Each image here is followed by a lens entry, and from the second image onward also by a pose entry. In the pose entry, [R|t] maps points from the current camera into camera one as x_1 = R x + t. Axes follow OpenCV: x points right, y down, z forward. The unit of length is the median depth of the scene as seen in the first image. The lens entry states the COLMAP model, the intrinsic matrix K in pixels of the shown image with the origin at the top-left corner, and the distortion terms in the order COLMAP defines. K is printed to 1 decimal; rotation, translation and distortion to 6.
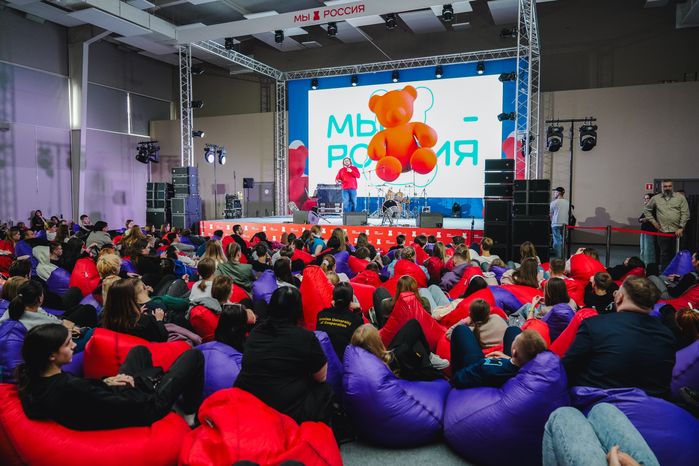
lens RADIAL K [[488.8, 0, 349.5], [0, 488.8, 233.0], [0, 0, 1]] dist [-0.025229, 0.004940]
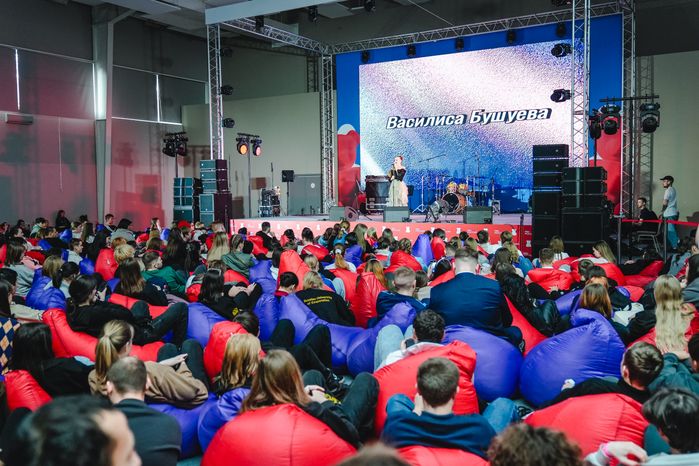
lens RADIAL K [[656.7, 0, 349.5], [0, 656.7, 233.0], [0, 0, 1]] dist [0.007520, -0.009231]
pose [[0.988303, -0.006173, -0.152380, 0.079878], [0.004720, 0.999940, -0.009899, 0.011107], [0.152432, 0.009064, 0.988272, -0.139147]]
